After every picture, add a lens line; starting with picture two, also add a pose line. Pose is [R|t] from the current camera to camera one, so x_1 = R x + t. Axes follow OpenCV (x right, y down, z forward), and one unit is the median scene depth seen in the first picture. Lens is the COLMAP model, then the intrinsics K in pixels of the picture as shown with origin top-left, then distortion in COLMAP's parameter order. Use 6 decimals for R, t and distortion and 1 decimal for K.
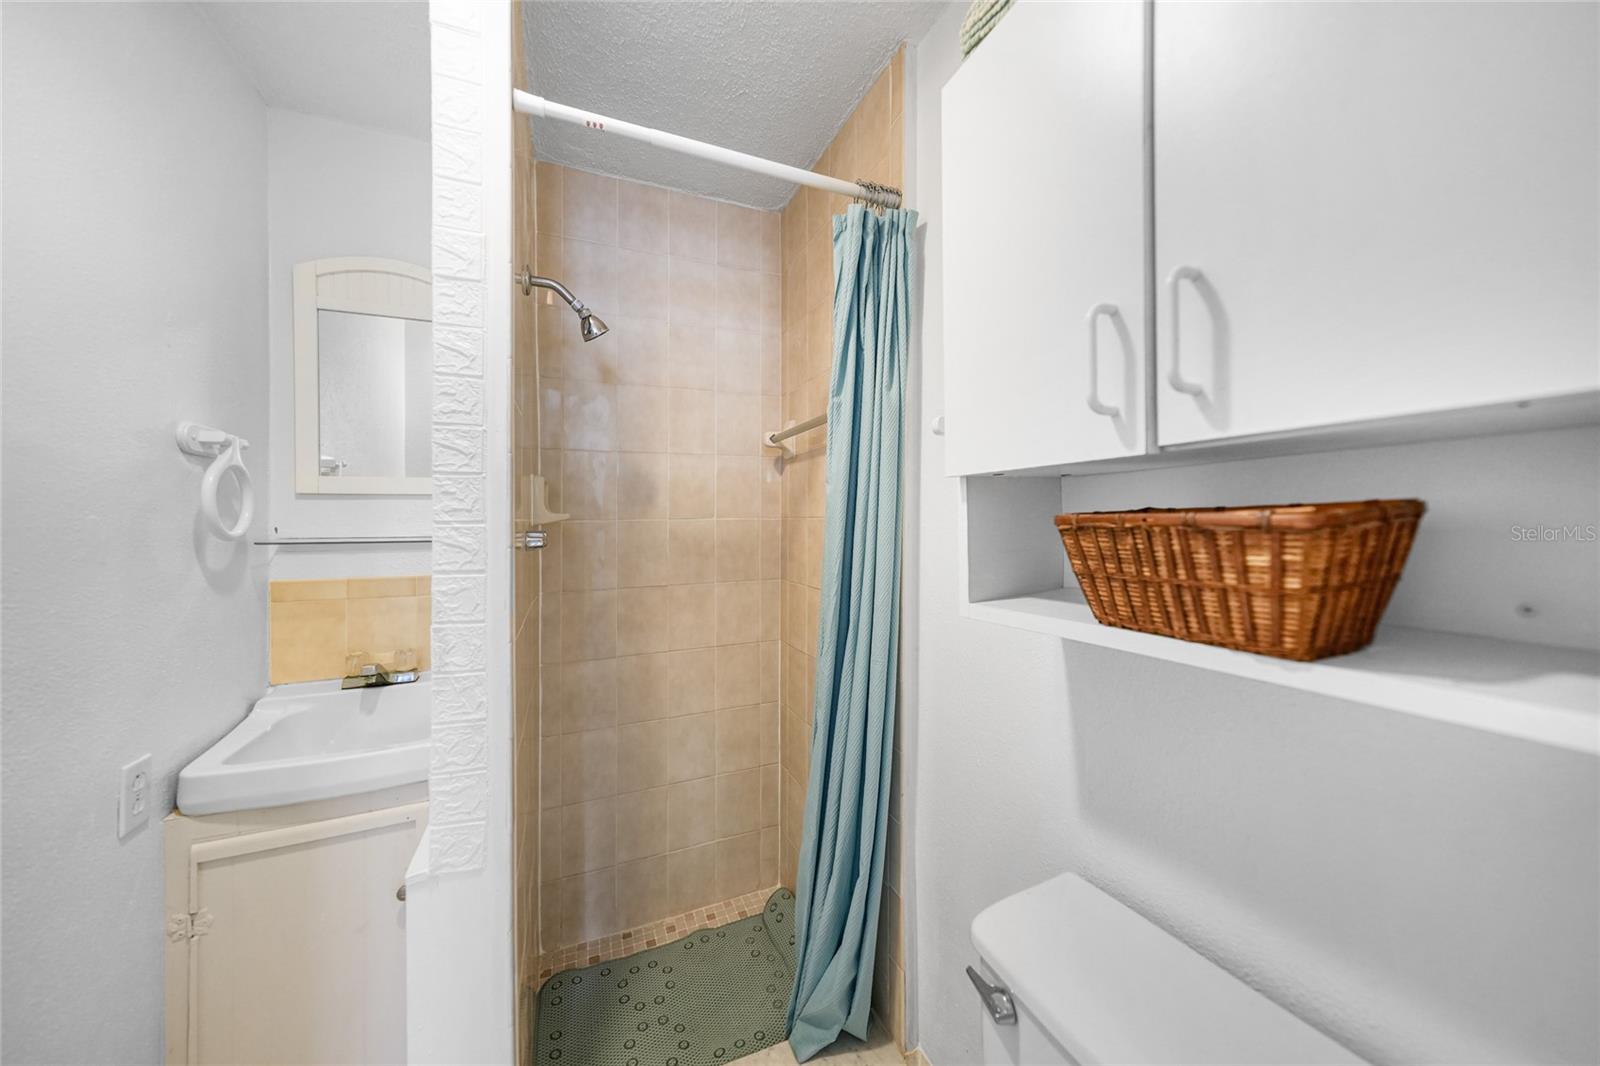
lens RADIAL K [[560.1, 0, 759.7], [0, 560.1, 520.4], [0, 0, 1]] dist [-0.009348, 0.007579]
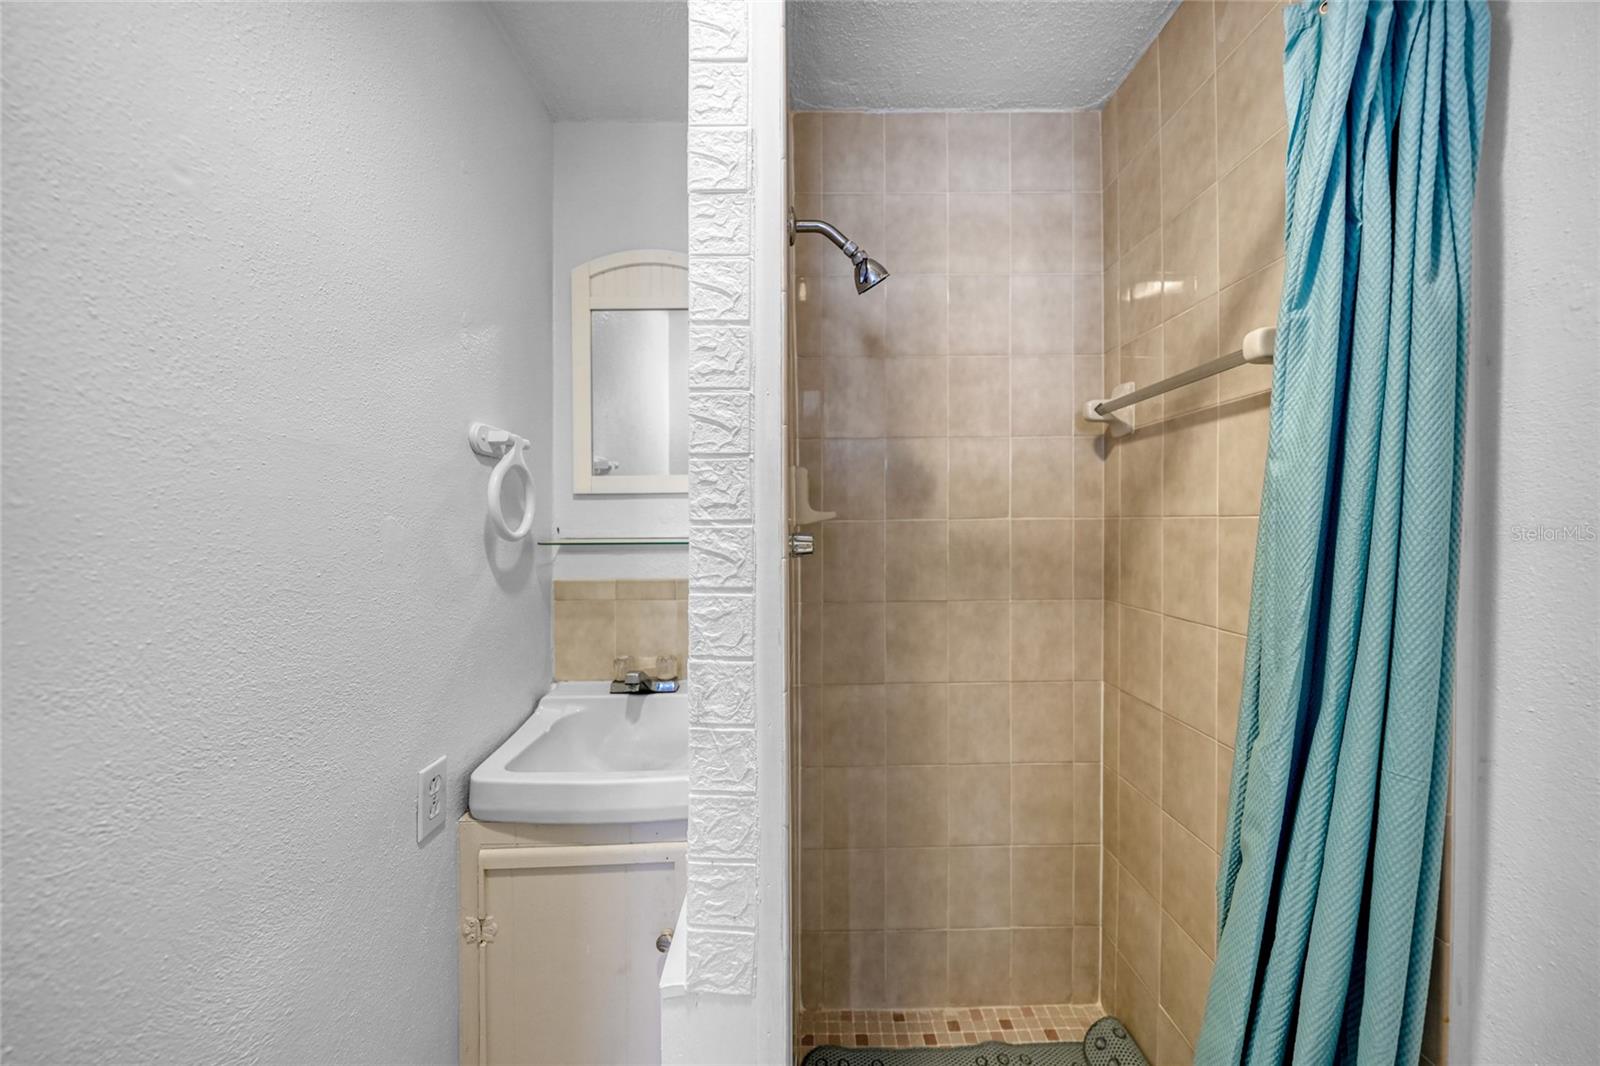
lens RADIAL K [[554.1, 0, 802.9], [0, 554.1, 529.1], [0, 0, 1]] dist [-0.028087, 0.006622]
pose [[0.944965, 0.004759, -0.327138, -0.112408], [0.000506, 0.999872, 0.016006, -0.000206], [0.327172, -0.015291, 0.944841, 0.198087]]
